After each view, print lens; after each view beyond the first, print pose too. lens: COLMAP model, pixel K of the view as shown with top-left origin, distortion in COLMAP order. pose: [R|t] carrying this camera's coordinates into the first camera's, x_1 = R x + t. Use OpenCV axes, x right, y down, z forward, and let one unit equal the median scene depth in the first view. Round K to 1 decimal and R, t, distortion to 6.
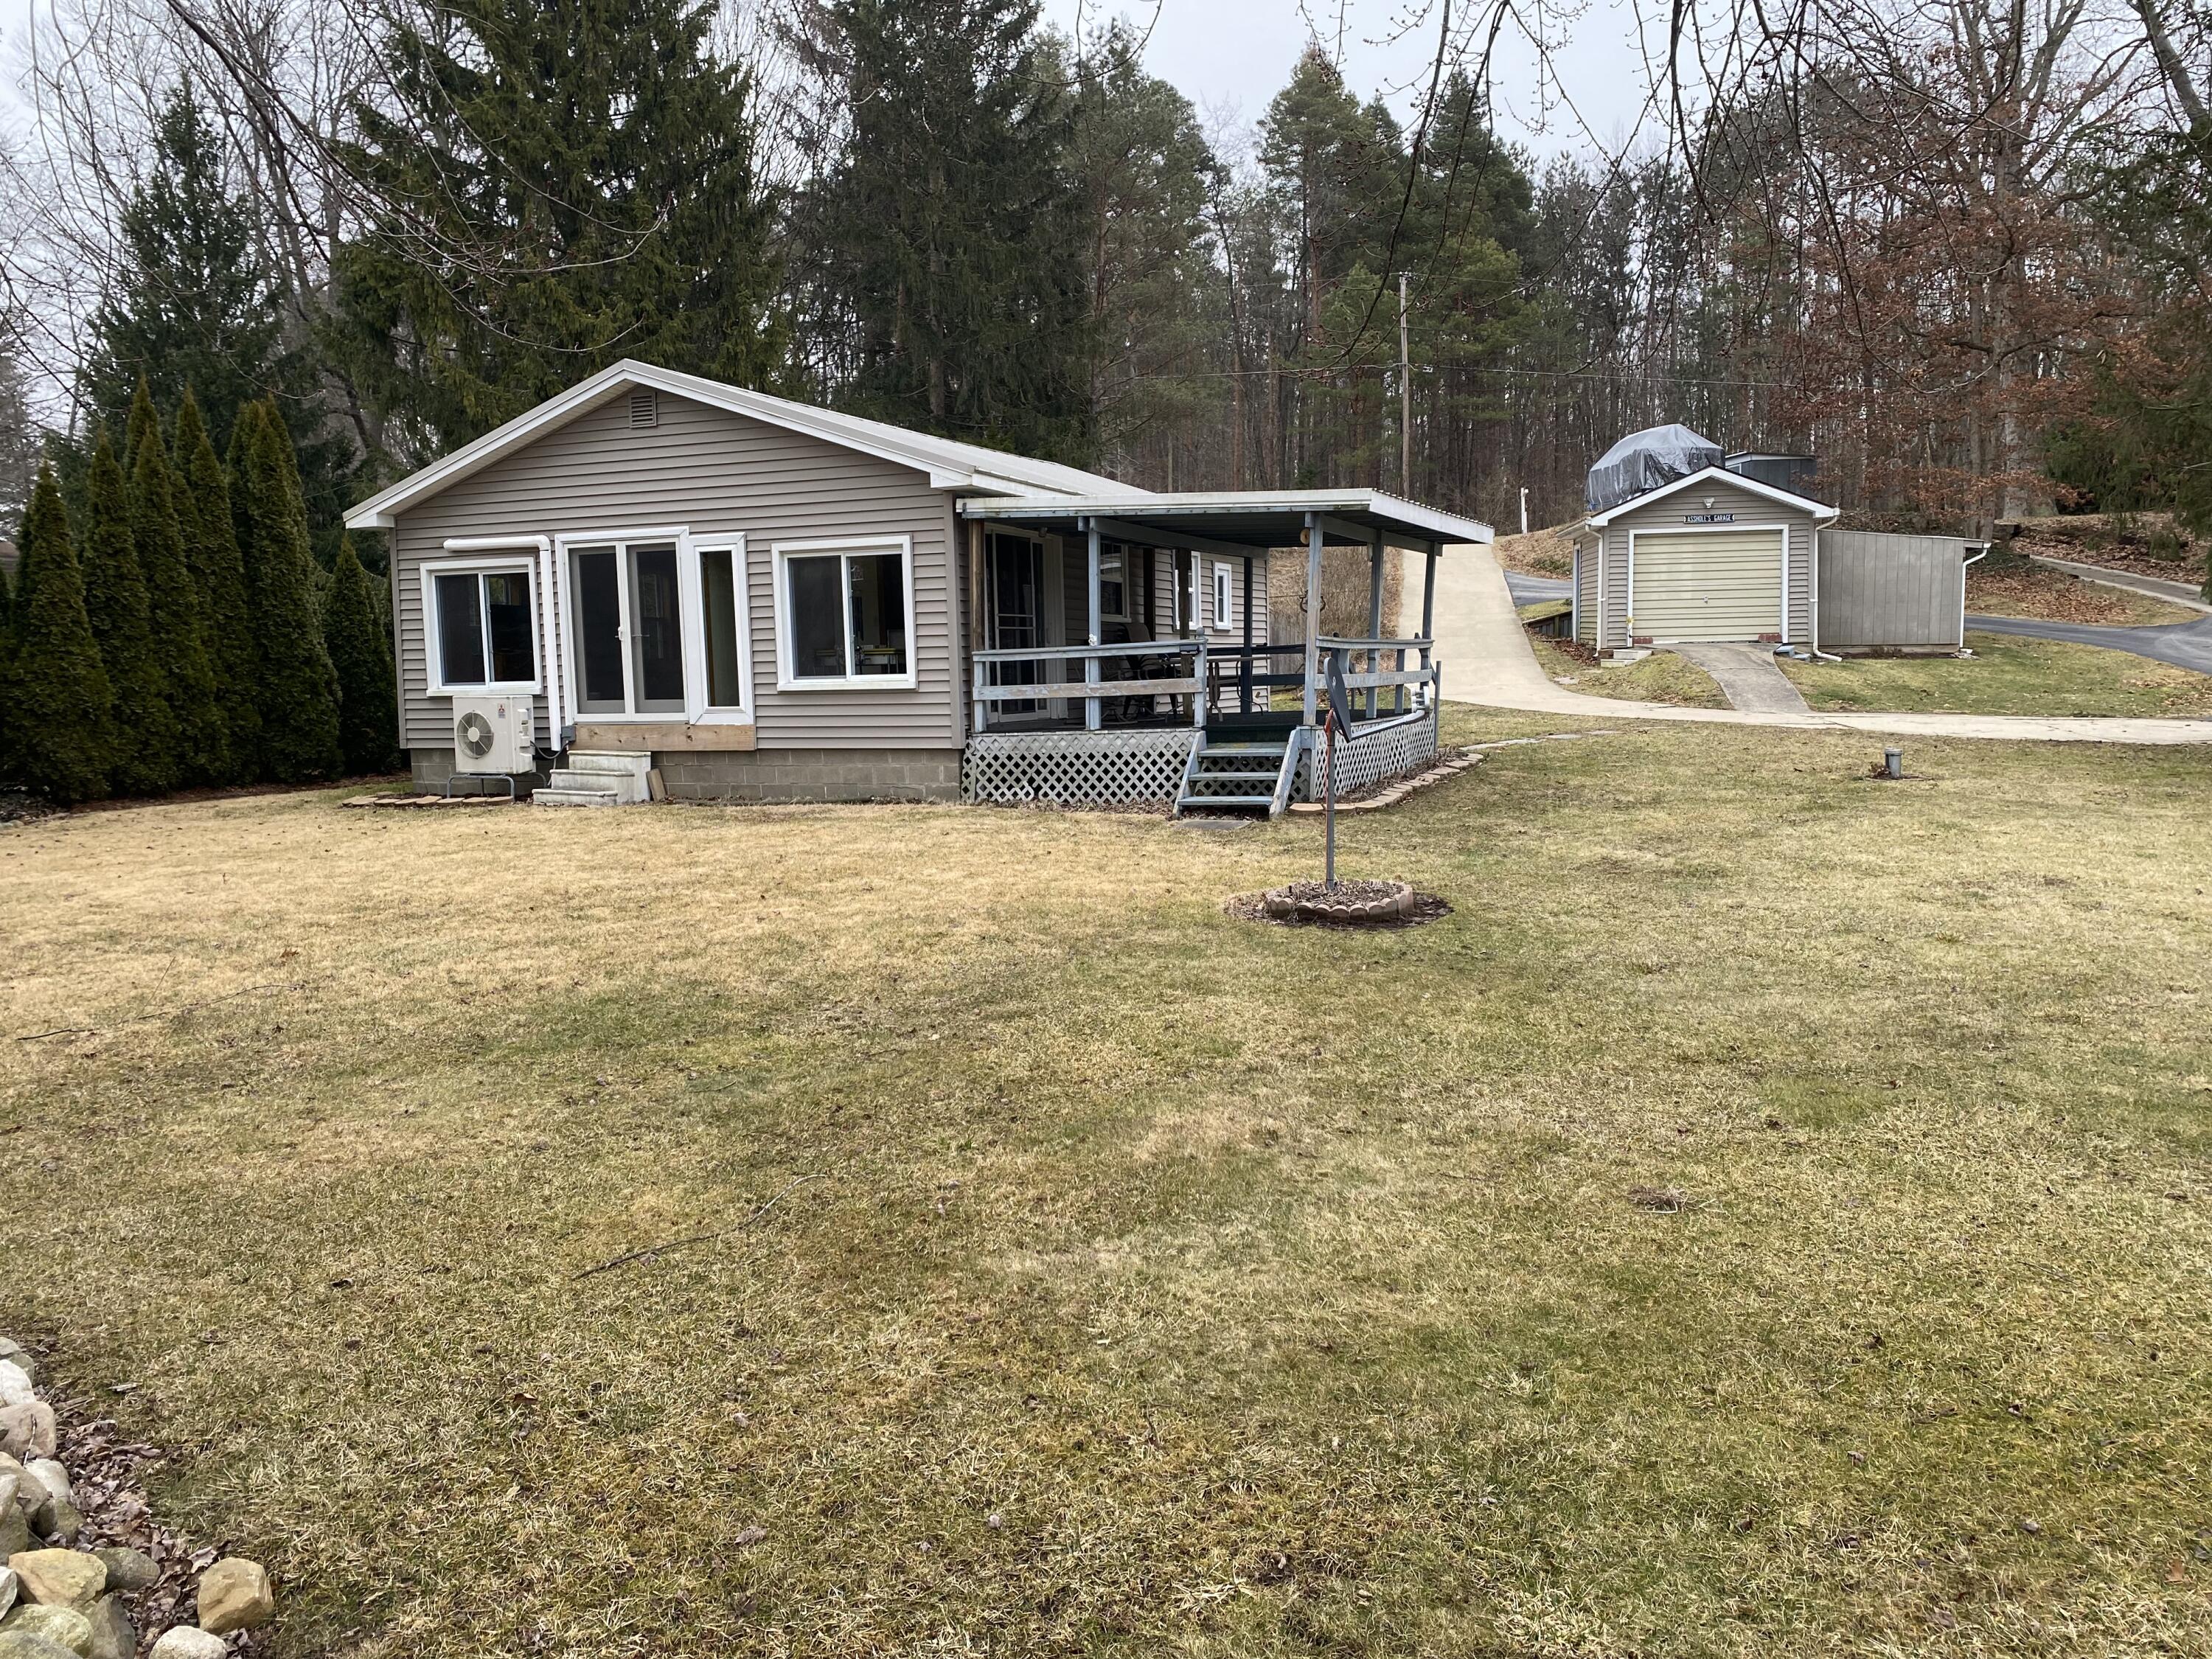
lens RADIAL K [[1652.9, 0, 1106.0], [0, 1652.9, 829.5], [0, 0, 1]] dist [0.106965, -0.137613]
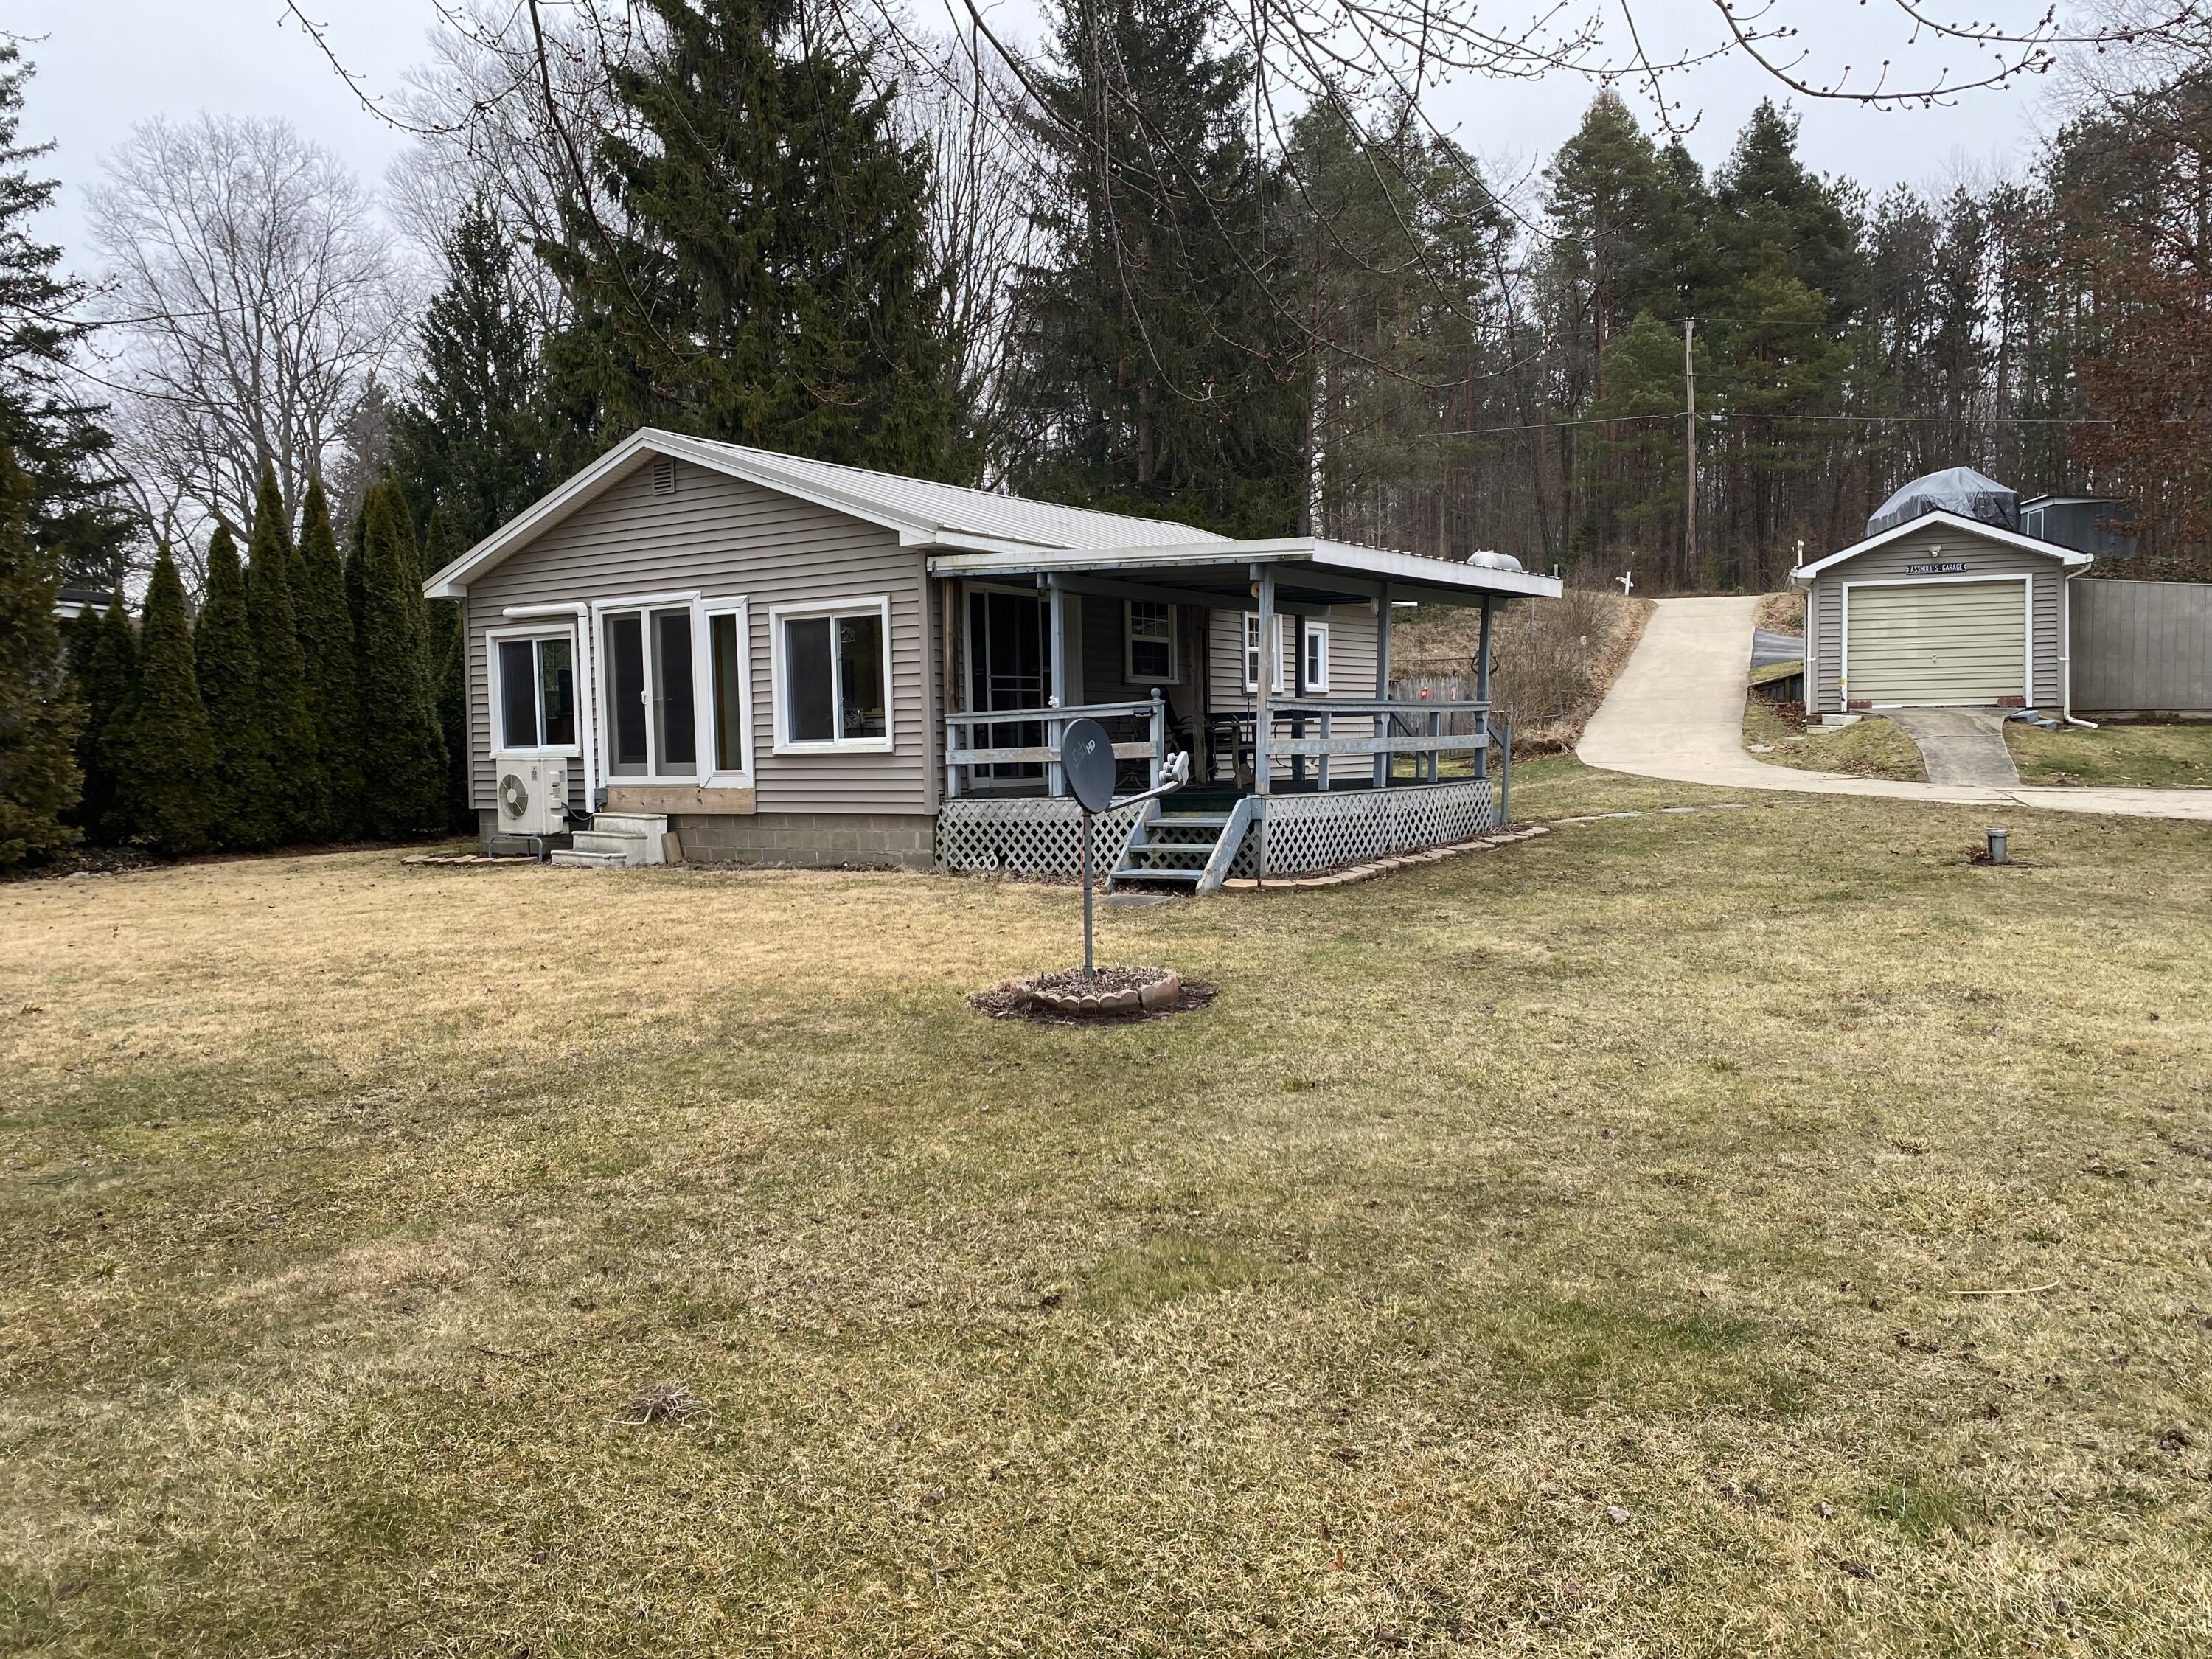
lens RADIAL K [[1652.9, 0, 1106.0], [0, 1652.9, 829.5], [0, 0, 1]] dist [0.106965, -0.137613]
pose [[0.979613, 0.014089, -0.200401, 0.190786], [-0.022055, 0.999050, -0.037574, -0.005912], [0.199681, 0.041227, 0.978993, 0.073403]]
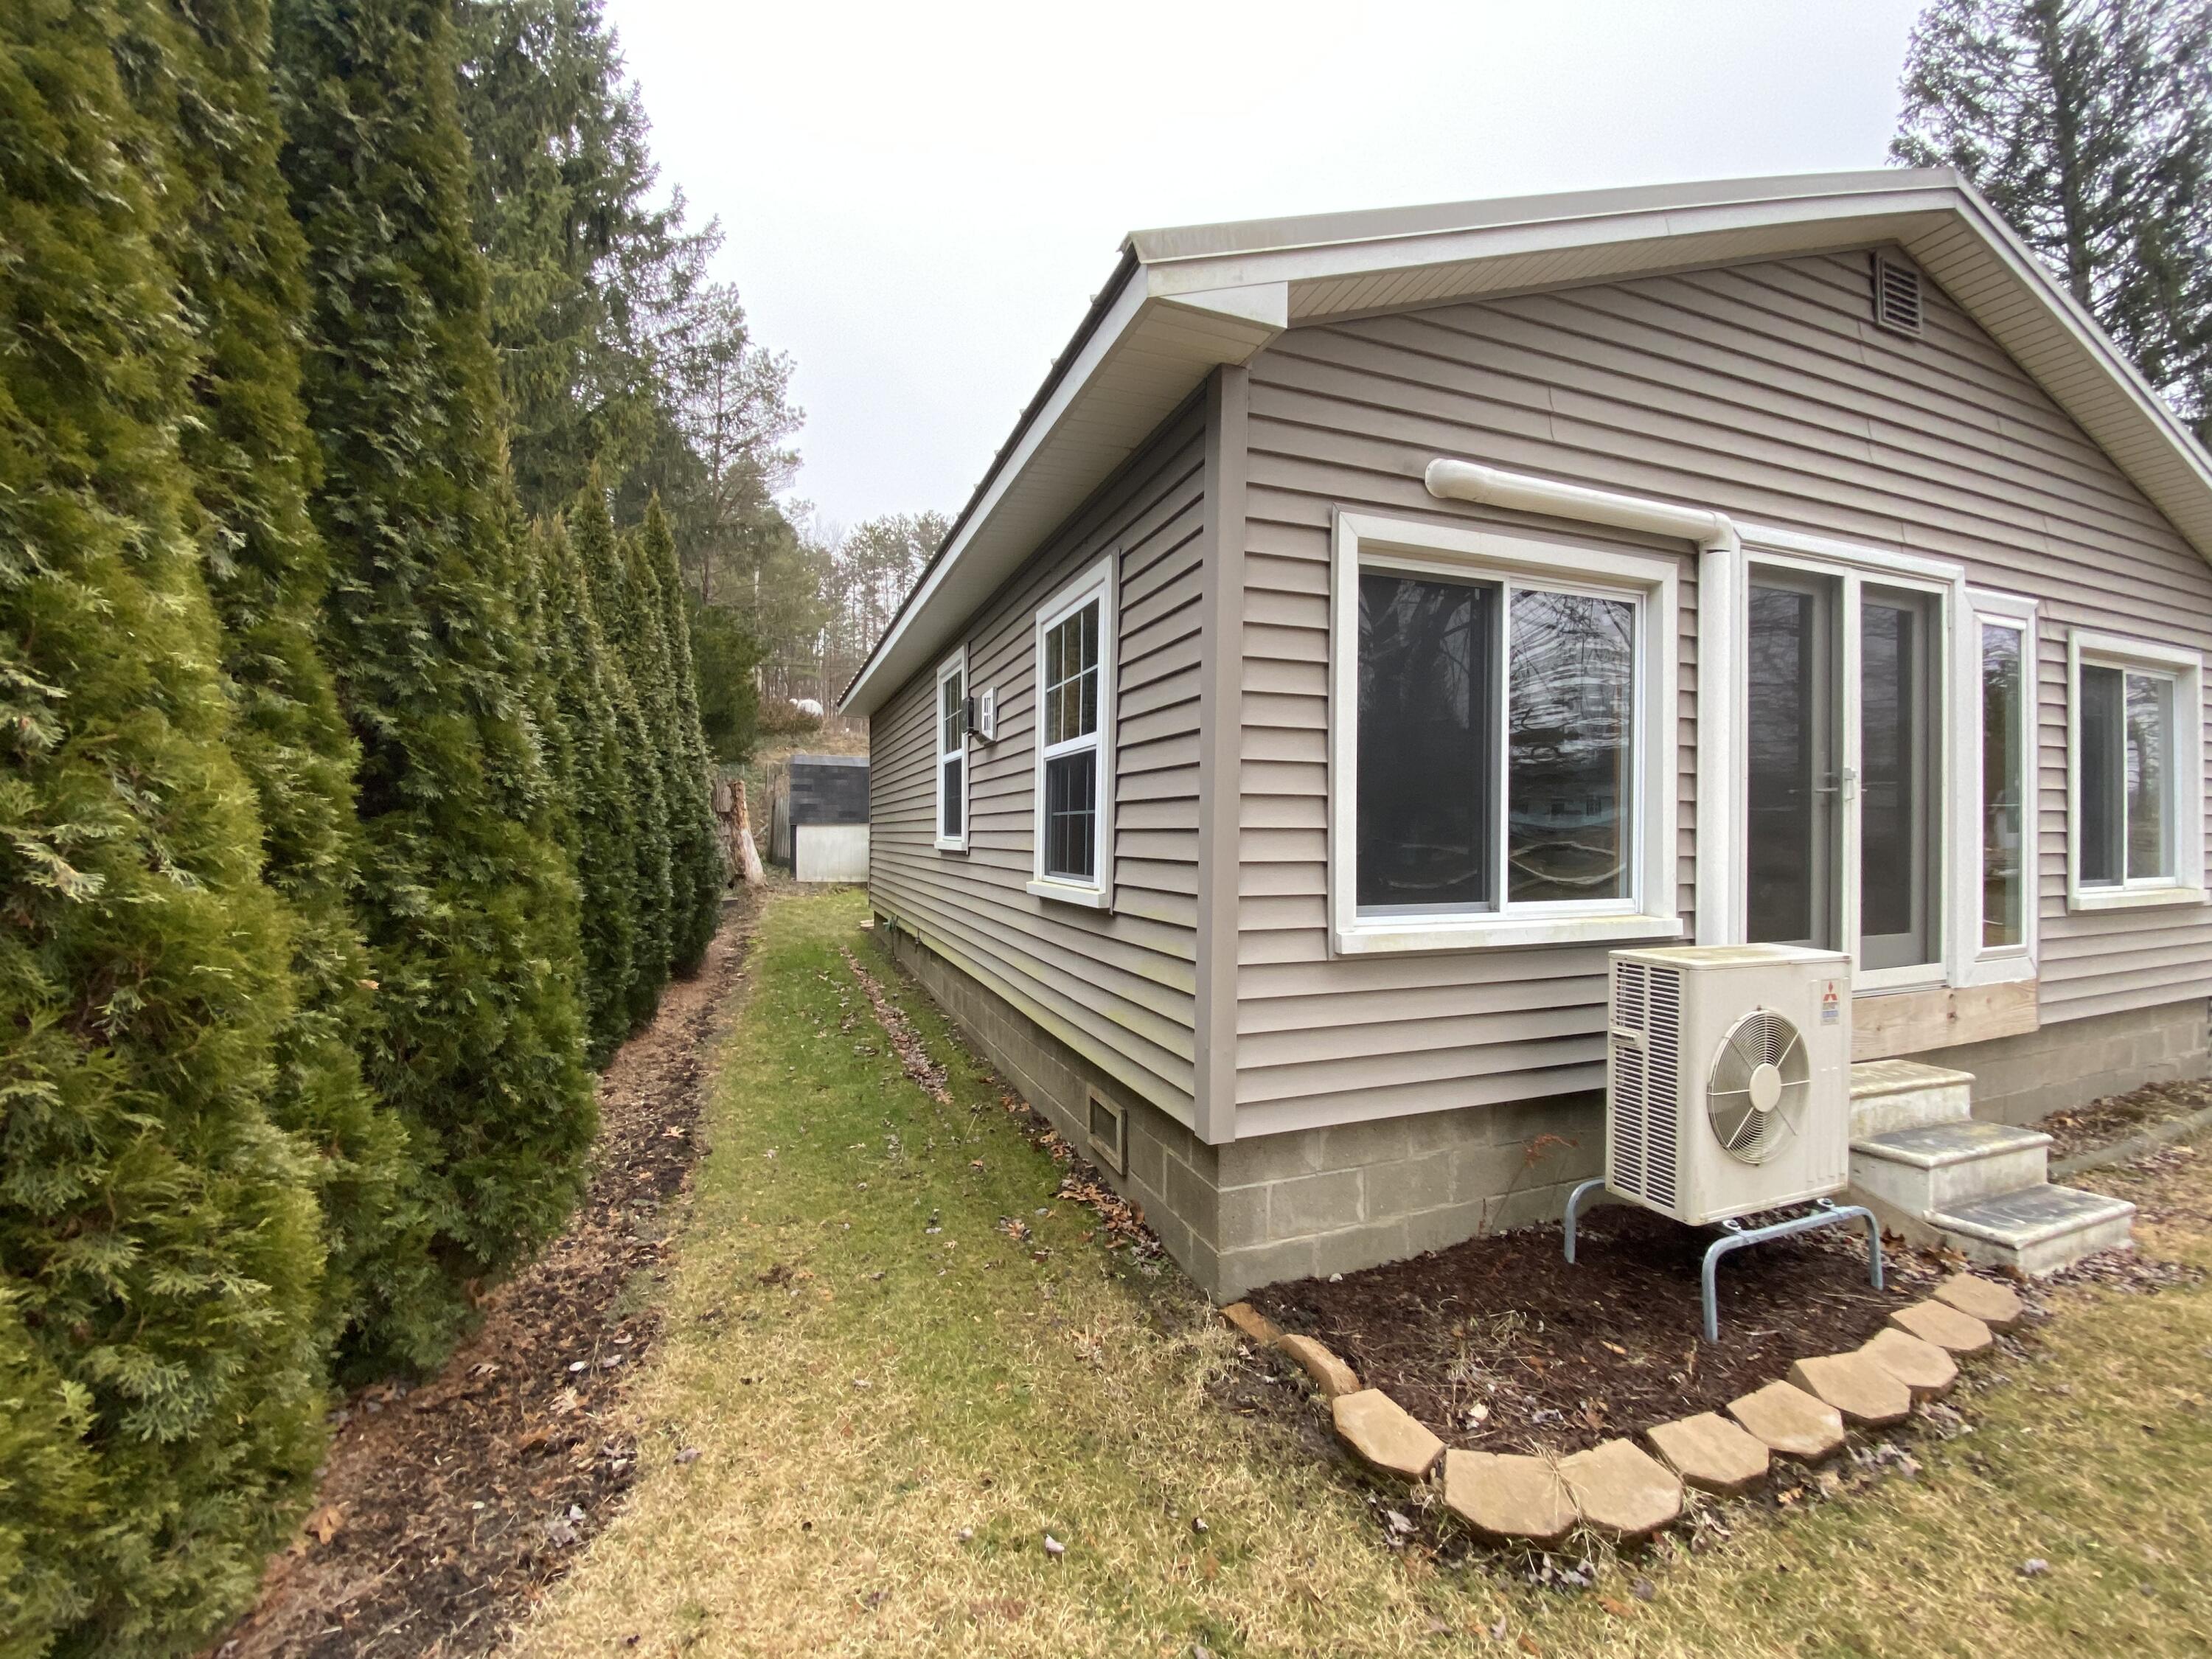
lens RADIAL K [[901.4, 0, 1106.0], [0, 901.4, 829.5], [0, 0, 1]] dist [0.001435, -0.000099]
pose [[0.694287, 0.026085, 0.719226, -0.598288], [0.050059, 0.995172, -0.084415, -0.098049], [-0.717956, 0.094612, 0.689629, 1.000979]]
